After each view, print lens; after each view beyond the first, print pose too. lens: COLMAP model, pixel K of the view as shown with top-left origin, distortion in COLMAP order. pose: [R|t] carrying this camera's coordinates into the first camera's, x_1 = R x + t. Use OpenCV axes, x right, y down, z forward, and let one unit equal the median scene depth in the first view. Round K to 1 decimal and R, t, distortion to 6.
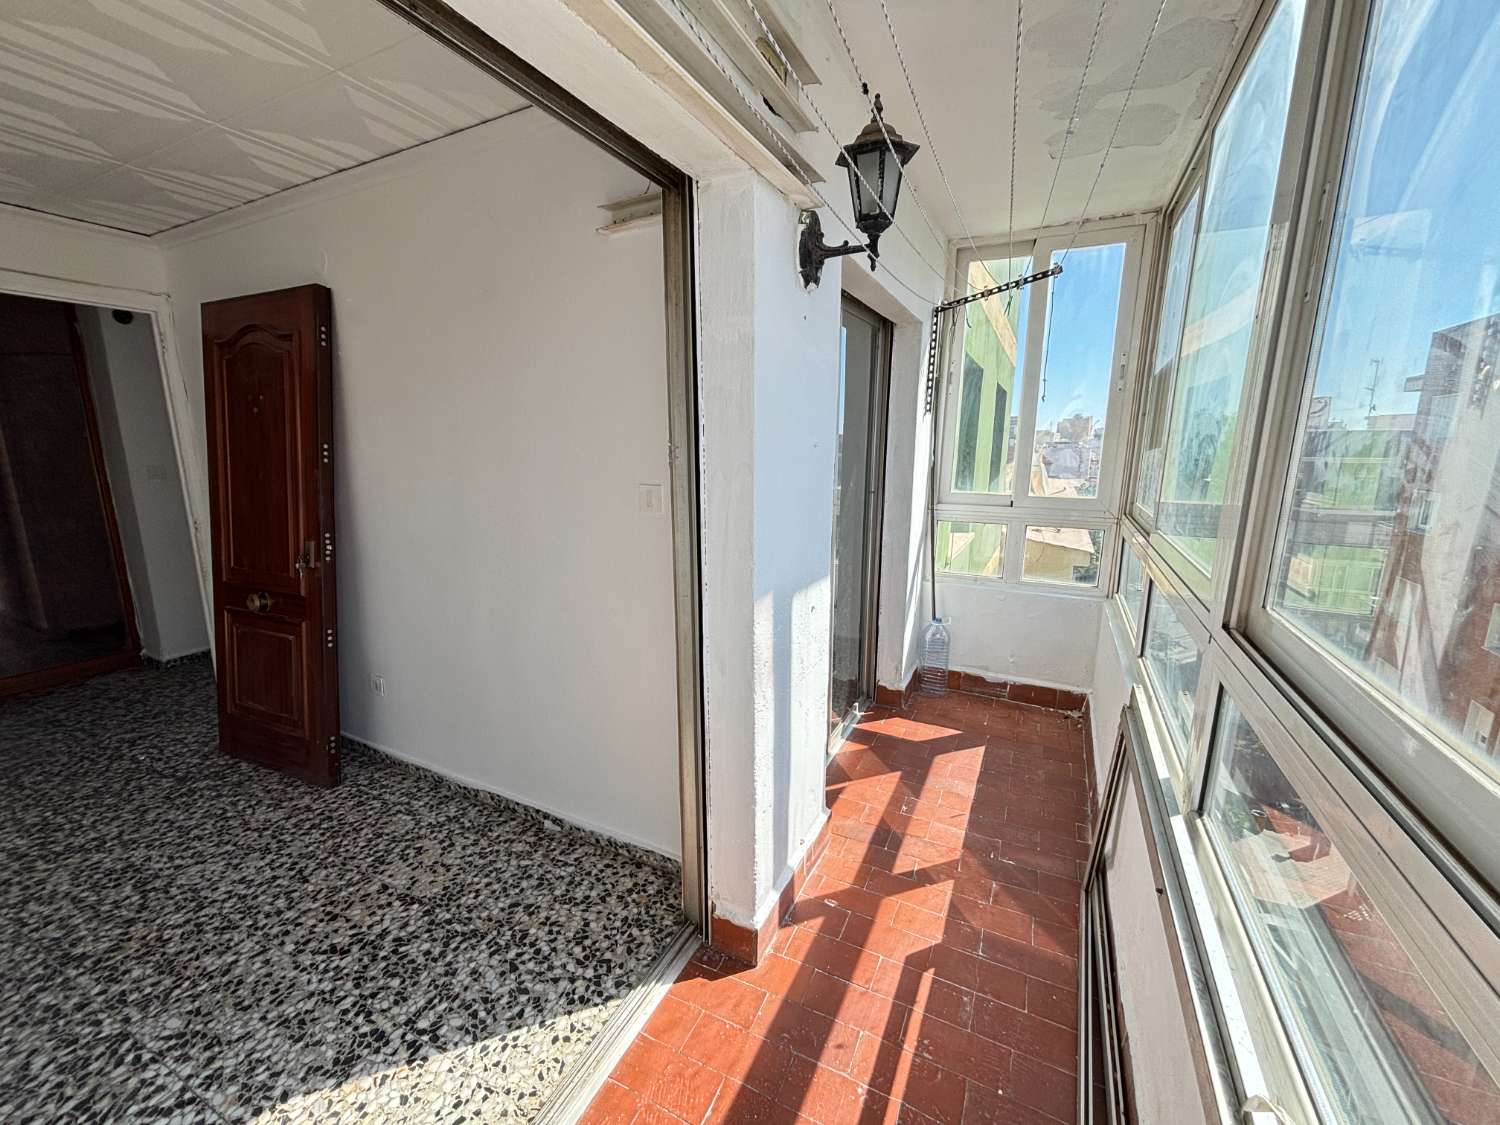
lens RADIAL K [[608.3, 0, 752.5], [0, 608.3, 561.7], [0, 0, 1]] dist [-0.000645, -0.000347]
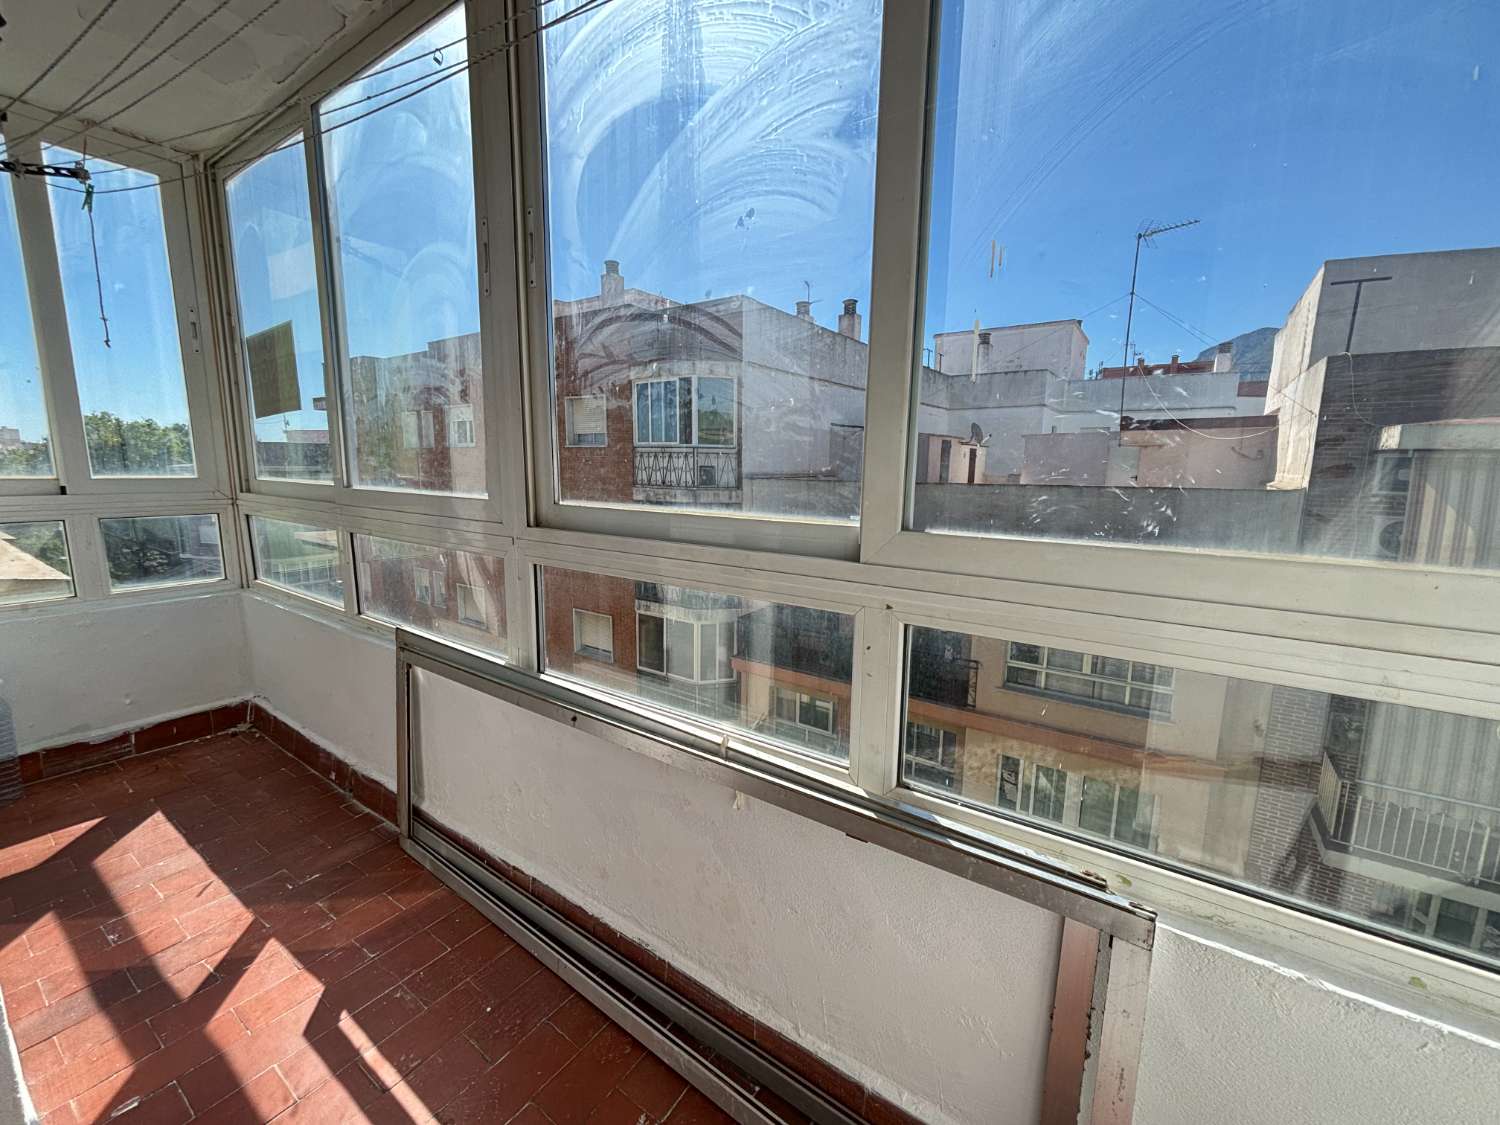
lens RADIAL K [[607.5, 0, 745.3], [0, 607.5, 563.9], [0, 0, 1]] dist [0.000158, 0.000564]
pose [[0.140857, -0.165463, 0.976105, -0.270979], [0.177848, 0.974125, 0.139463, 0.048628], [-0.973925, 0.153954, 0.166640, 0.191150]]
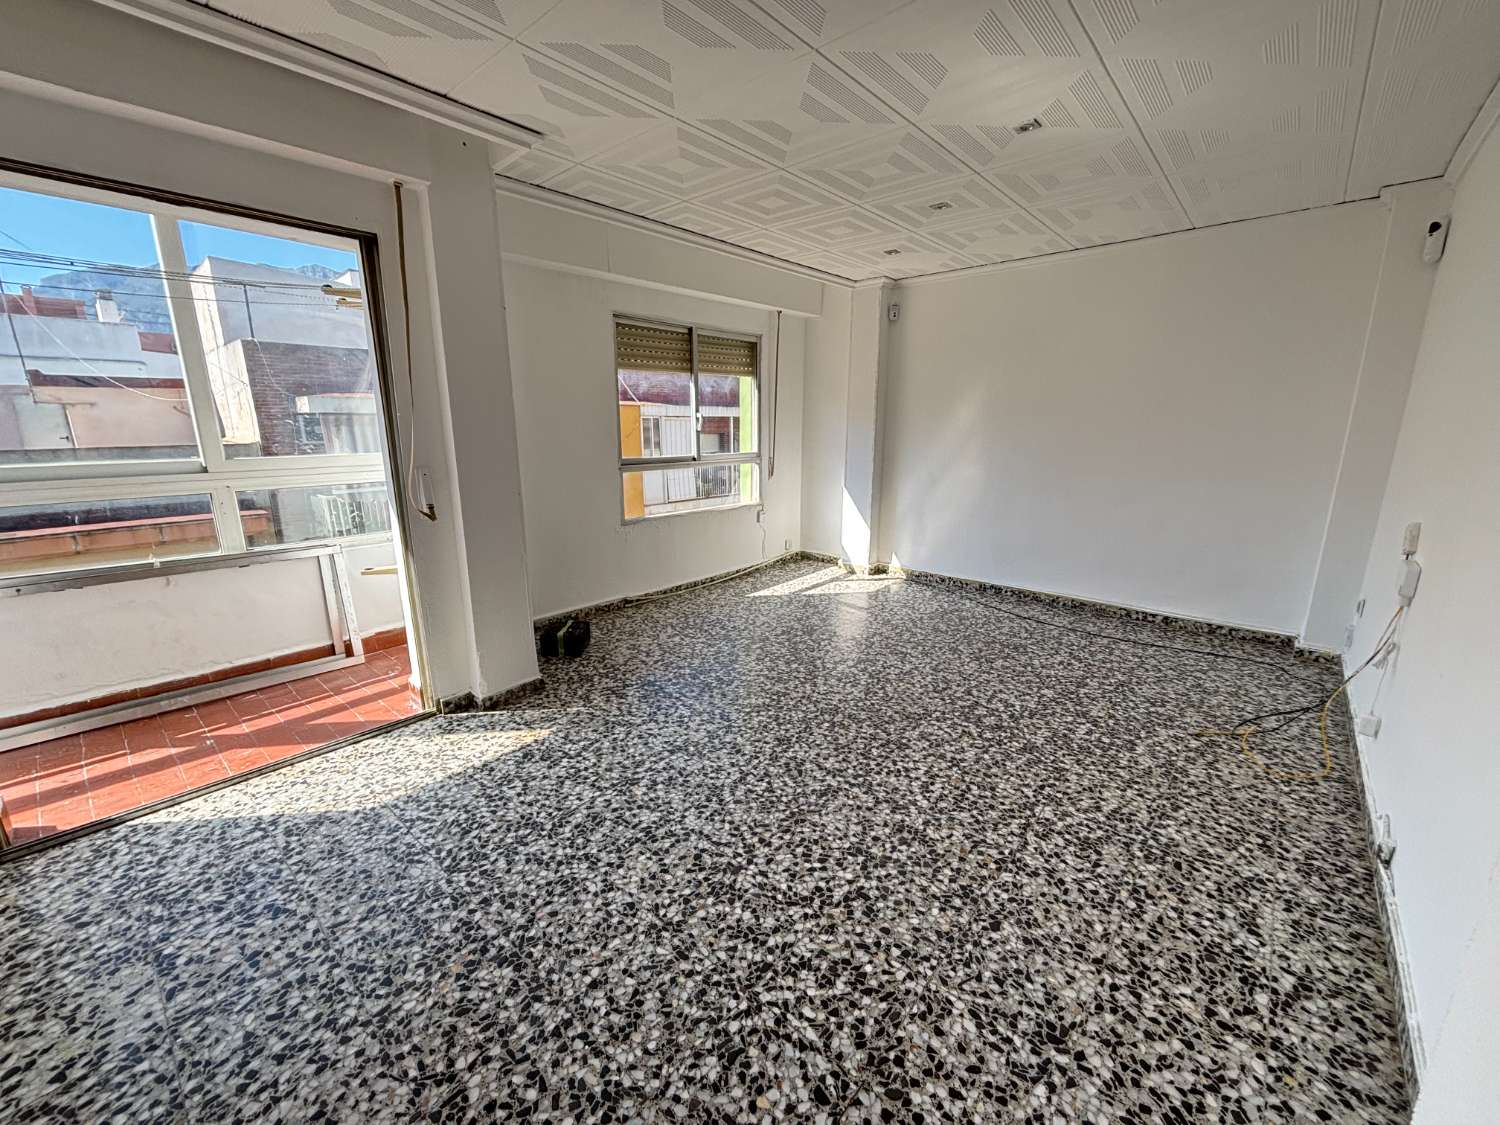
lens RADIAL K [[607.5, 0, 745.3], [0, 607.5, 563.9], [0, 0, 1]] dist [0.000158, 0.000564]
pose [[-0.963279, -0.060423, 0.261617, -1.361586], [0.052583, 0.913031, 0.404487, -0.176310], [-0.263305, 0.403390, -0.876326, 1.198817]]
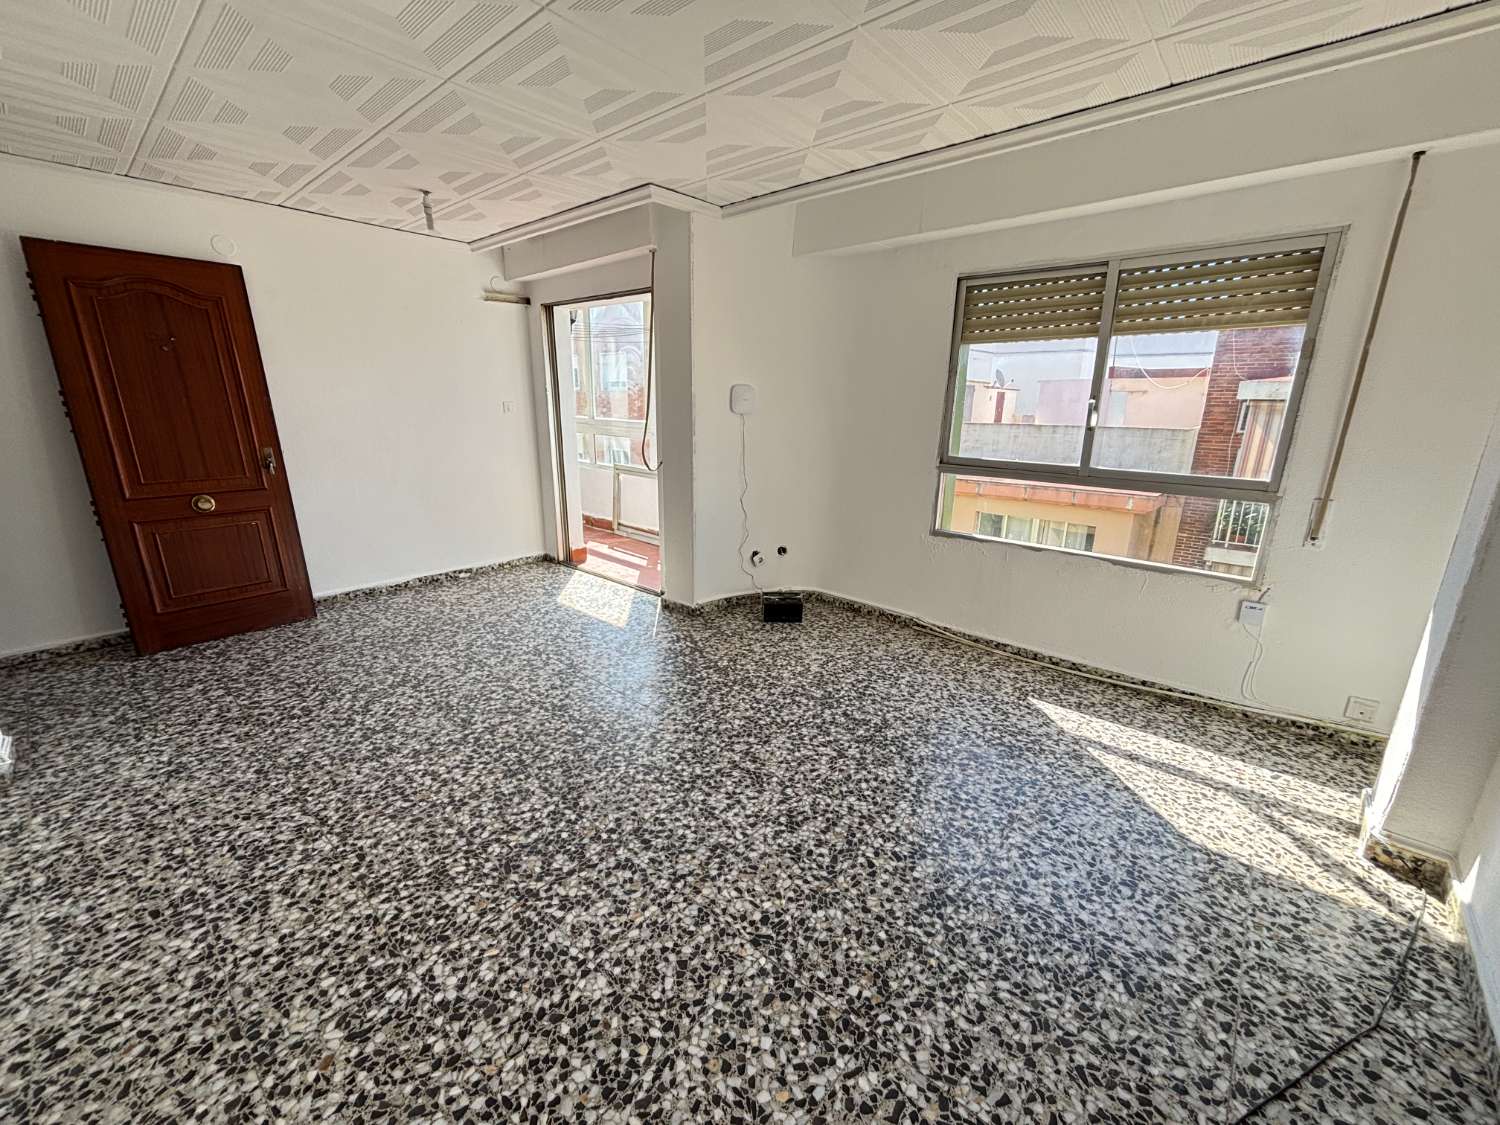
lens RADIAL K [[607.9, 0, 750.0], [0, 607.9, 562.5], [0, 0, 1]] dist [0.010005, -0.000511]
pose [[0.268122, -0.249276, 0.930576, -2.190658], [0.172892, 0.962712, 0.208070, 0.144681], [-0.947744, 0.105102, 0.301222, -0.594931]]
